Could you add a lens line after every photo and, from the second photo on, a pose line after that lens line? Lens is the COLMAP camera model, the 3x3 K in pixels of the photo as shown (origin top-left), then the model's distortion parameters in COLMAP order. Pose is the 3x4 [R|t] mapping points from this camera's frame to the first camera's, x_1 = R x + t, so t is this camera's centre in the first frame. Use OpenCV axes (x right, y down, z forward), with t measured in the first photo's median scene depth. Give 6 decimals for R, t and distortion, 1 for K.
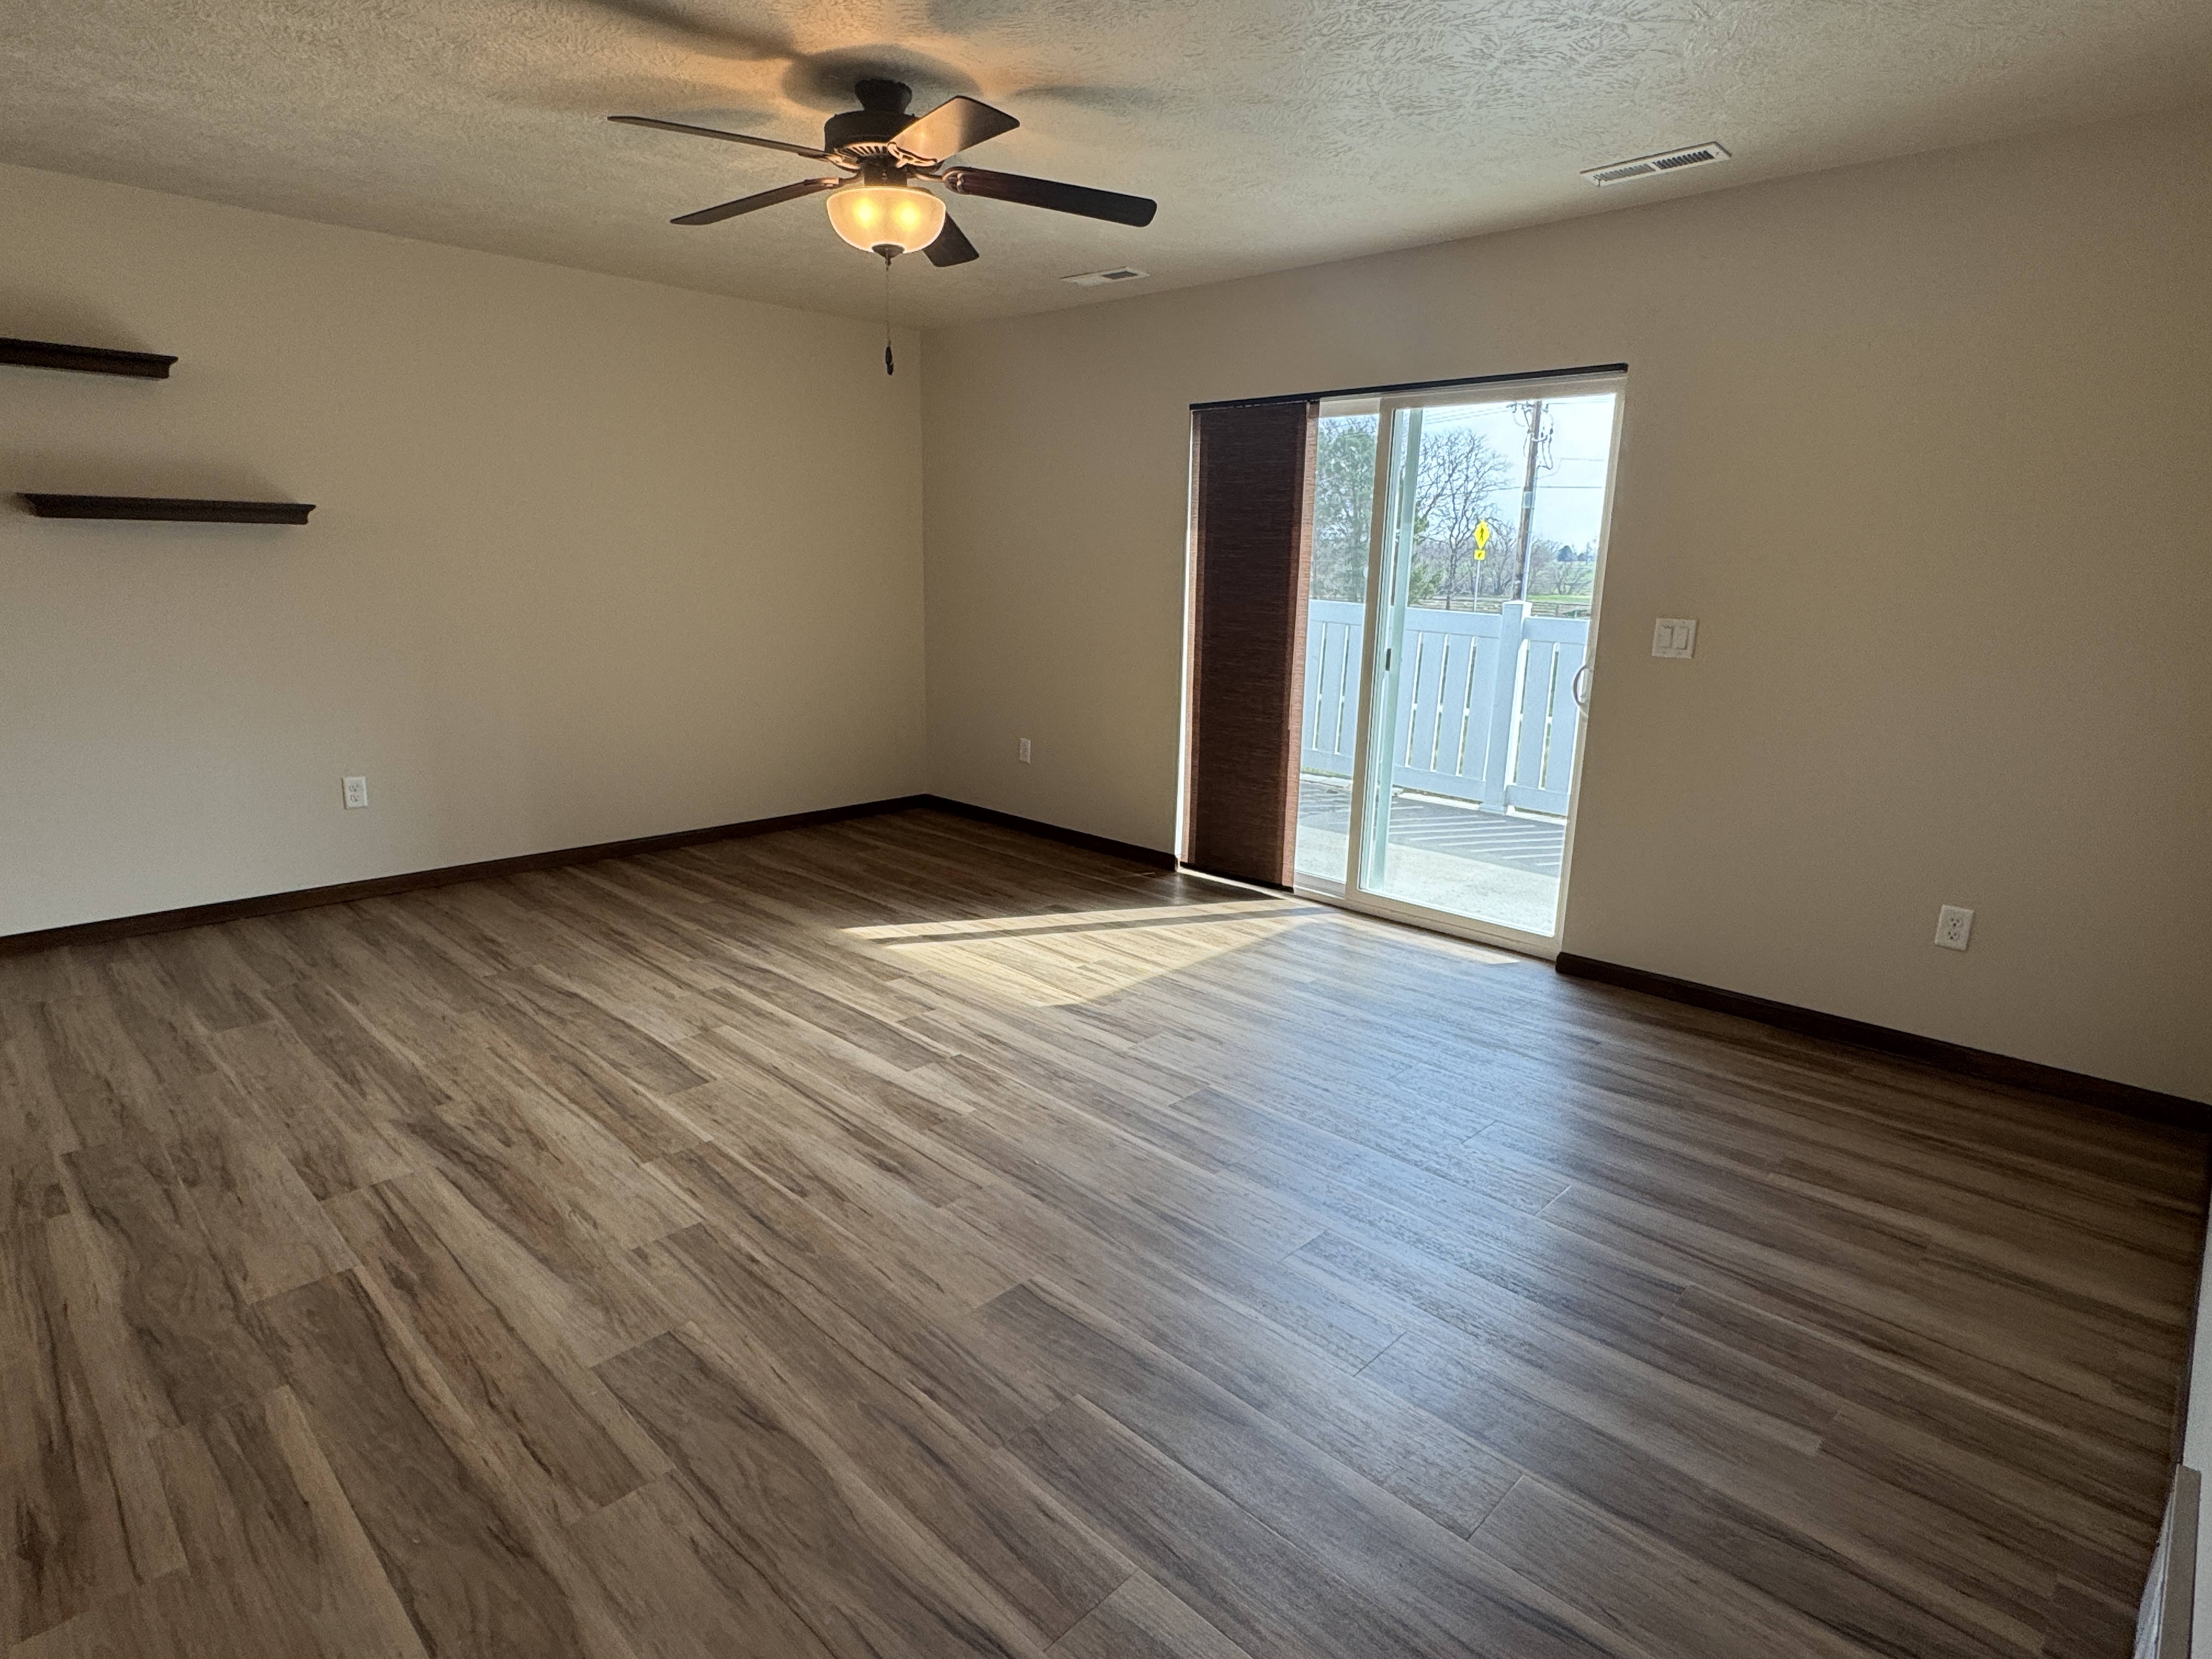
lens RADIAL K [[1171.5, 0, 1108.7], [0, 1171.5, 865.8], [0, 0, 1]] dist [-0.001365, -0.000475]
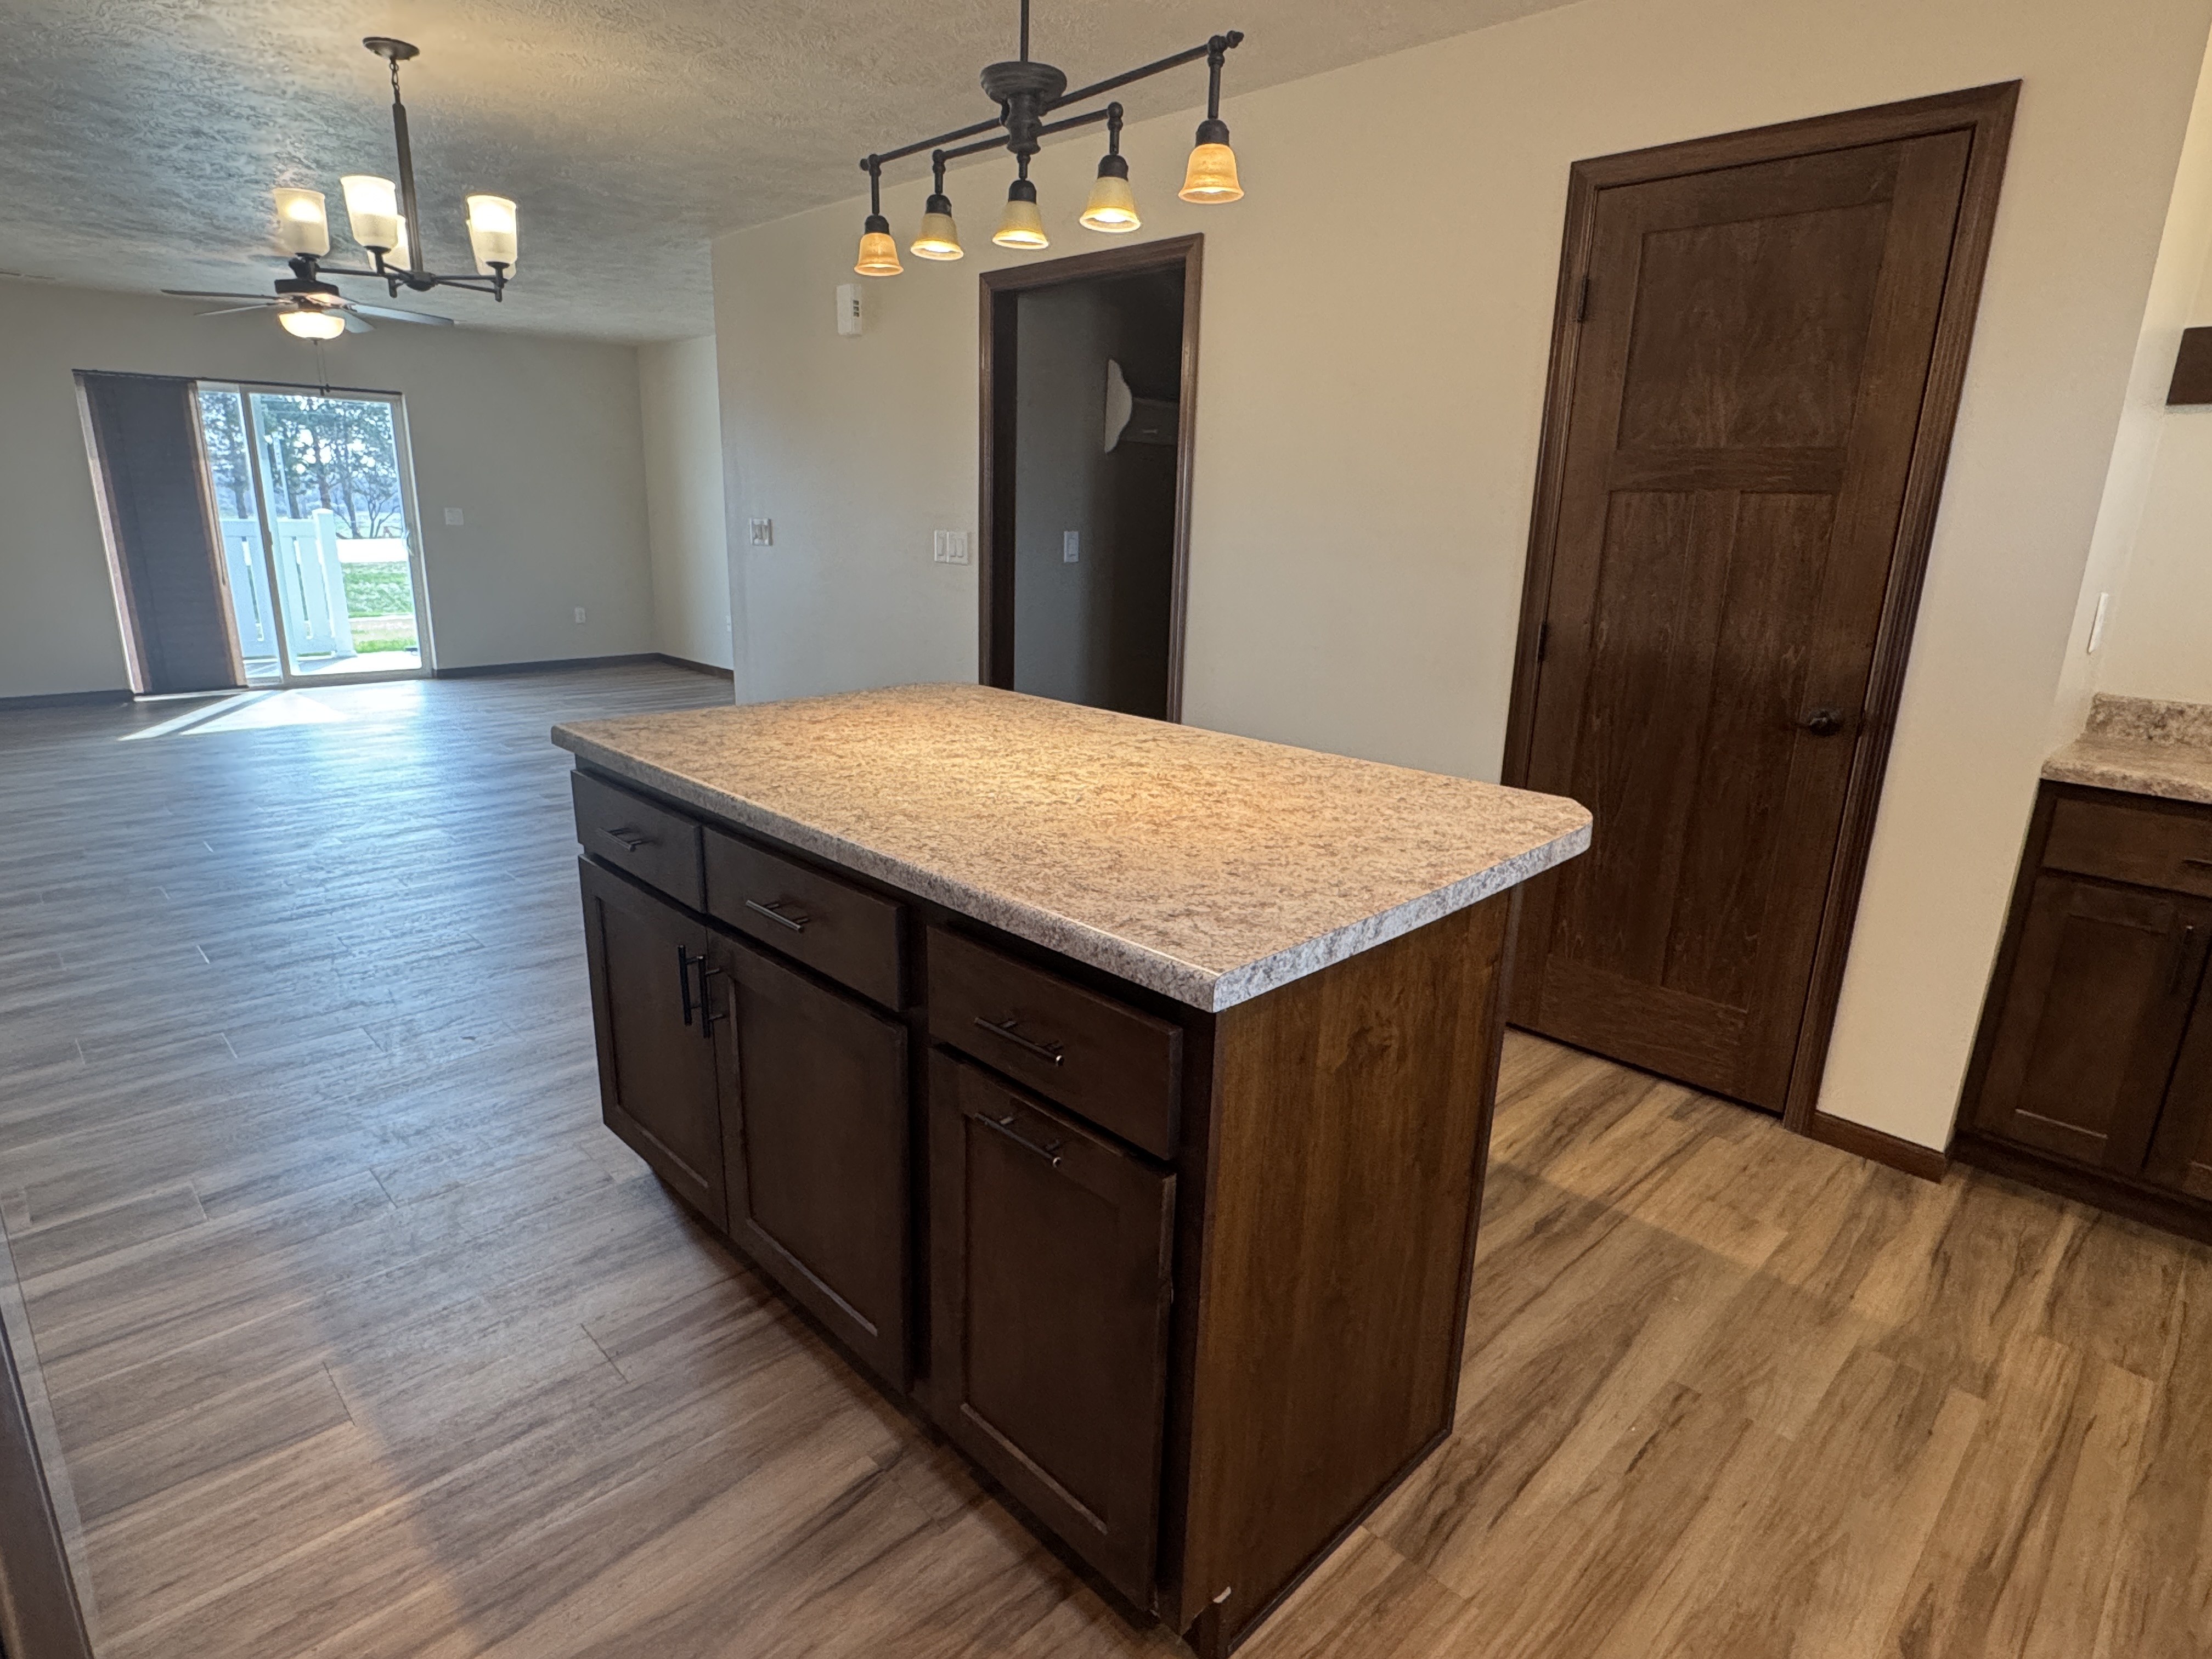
lens RADIAL K [[1189.5, 0, 1102.4], [0, 1189.5, 831.6], [0, 0, 1]] dist [-0.001214, -0.000203]
pose [[0.029187, -0.283110, 0.958643, -1.704615], [0.232593, 0.934650, 0.268943, 0.048481], [-0.972136, 0.215124, 0.093129, -0.292962]]
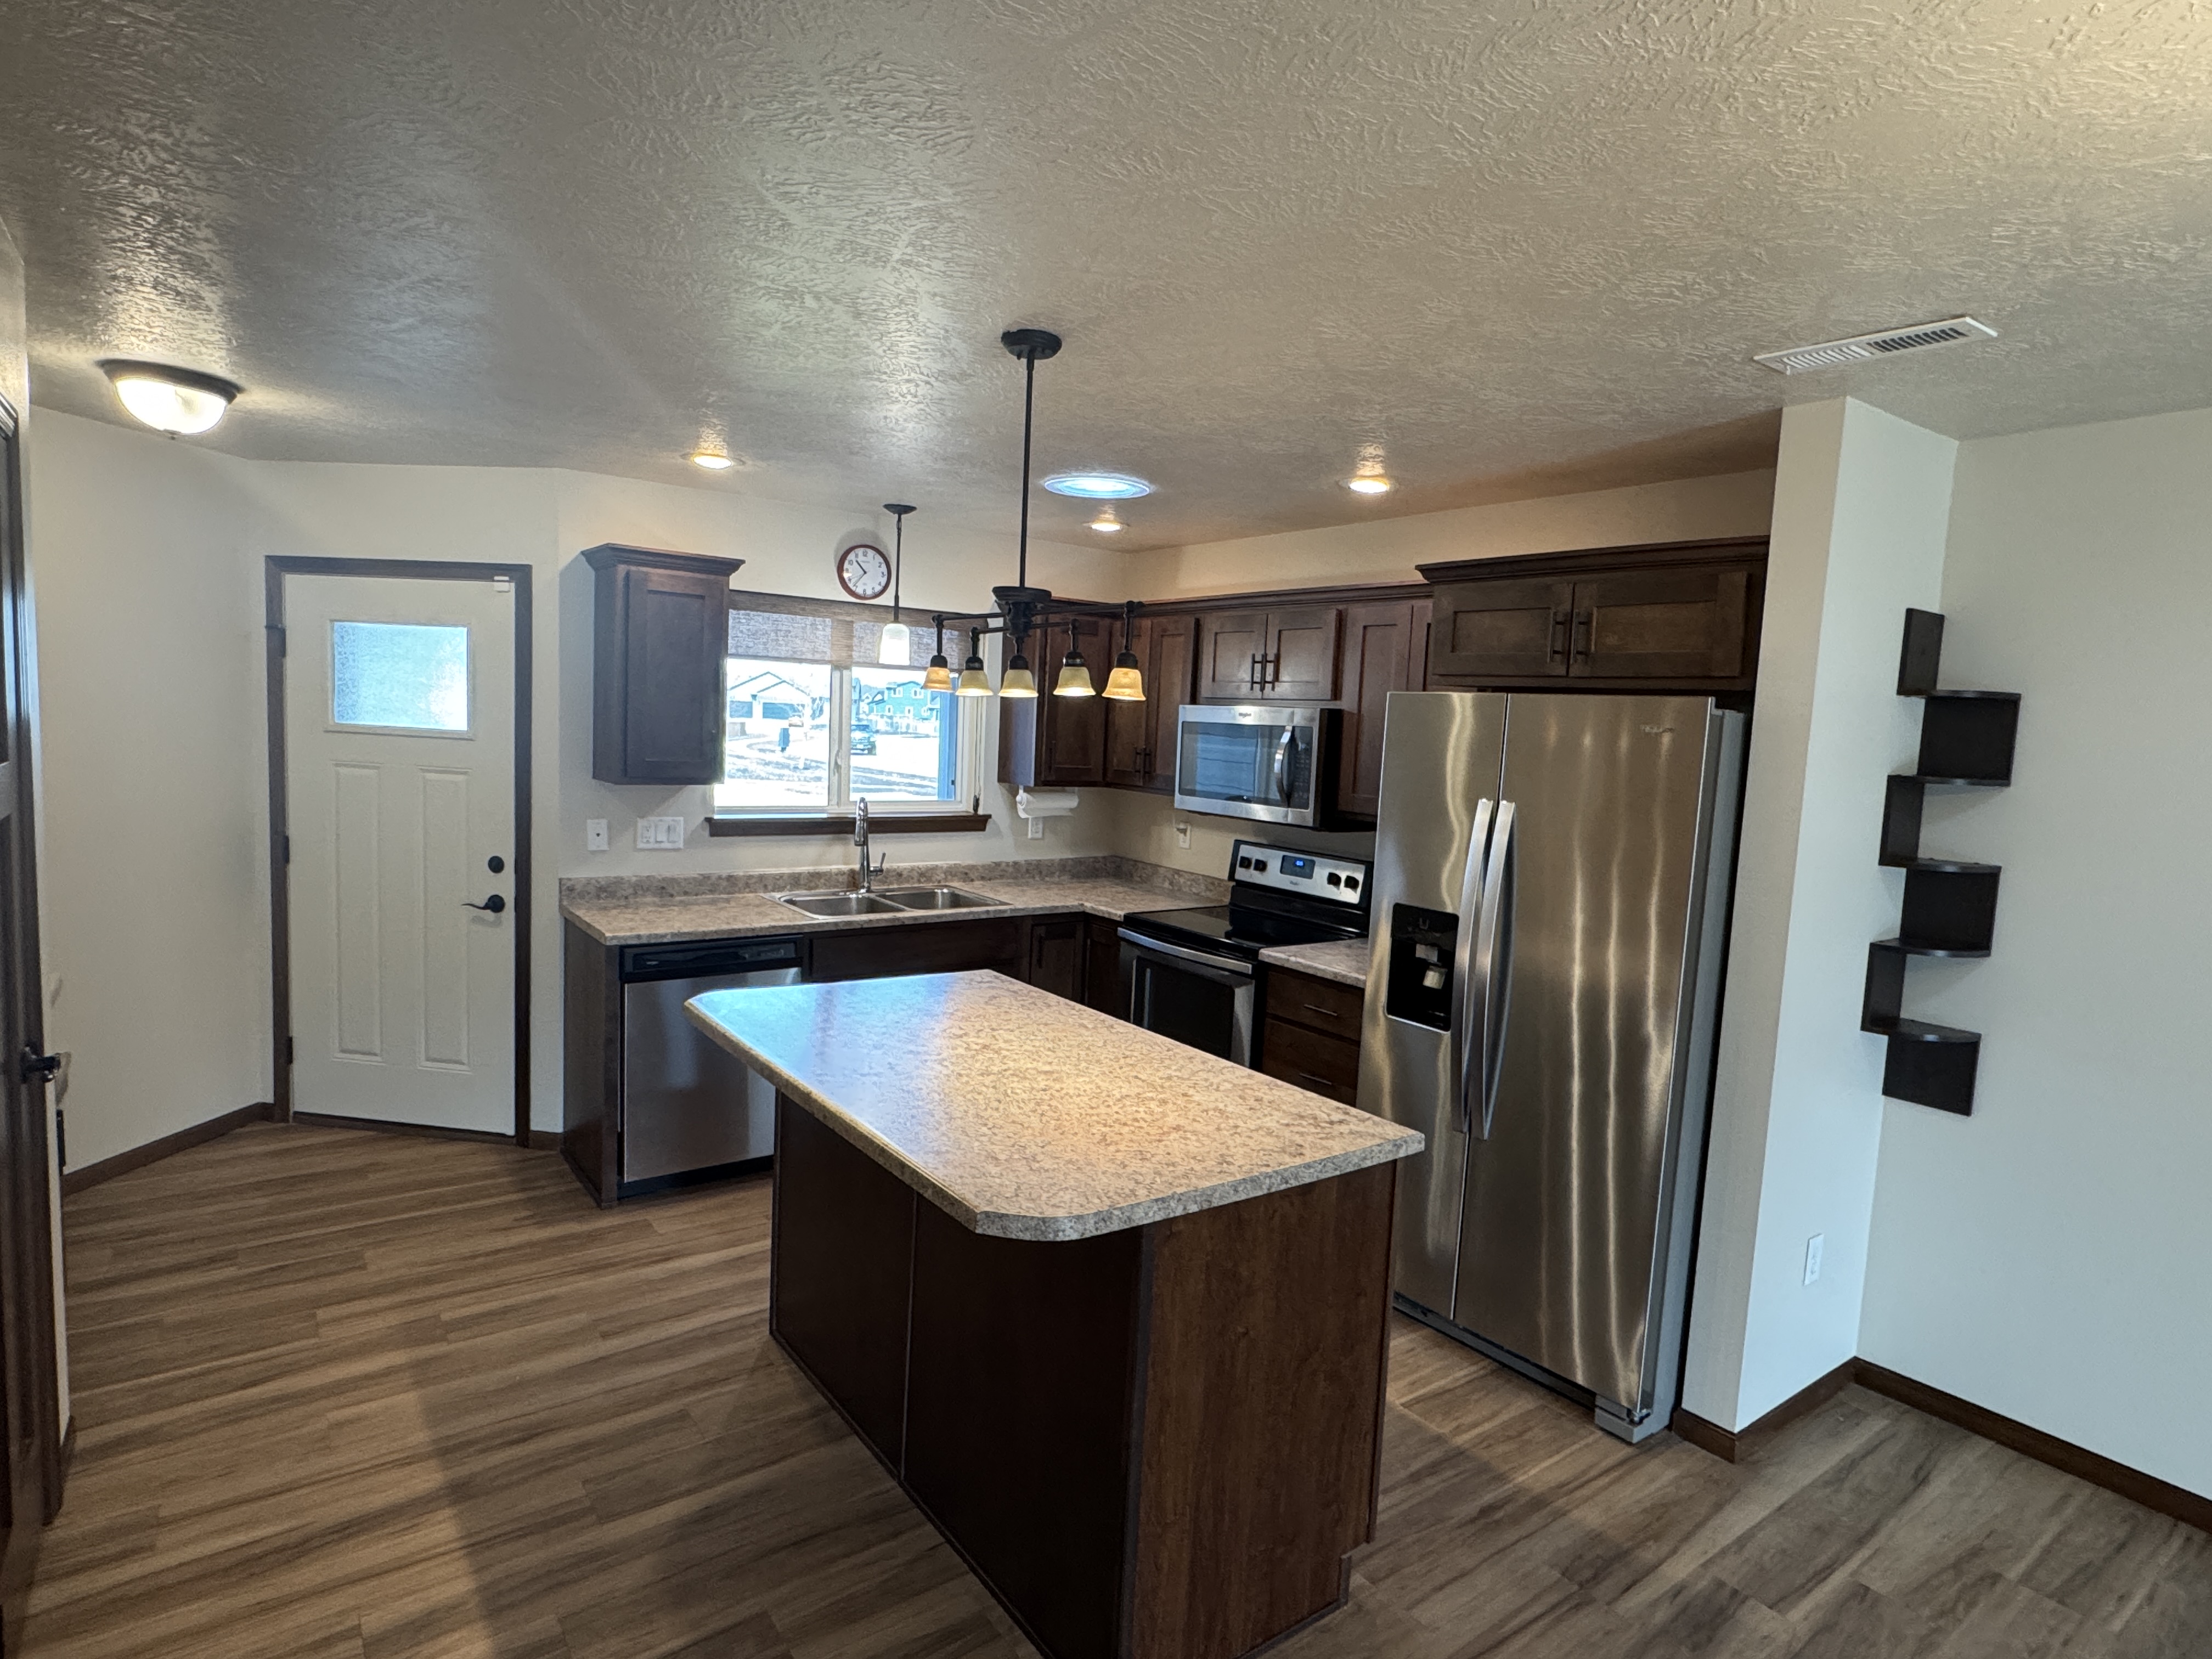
lens RADIAL K [[1192.2, 0, 1104.2], [0, 1192.2, 839.8], [0, 0, 1]] dist [-0.002429, 0.001159]
pose [[-0.170307, 0.069072, -0.982967, -0.650537], [-0.305910, 0.944547, 0.119374, -0.056760], [0.936704, 0.321030, -0.139733, -0.122328]]
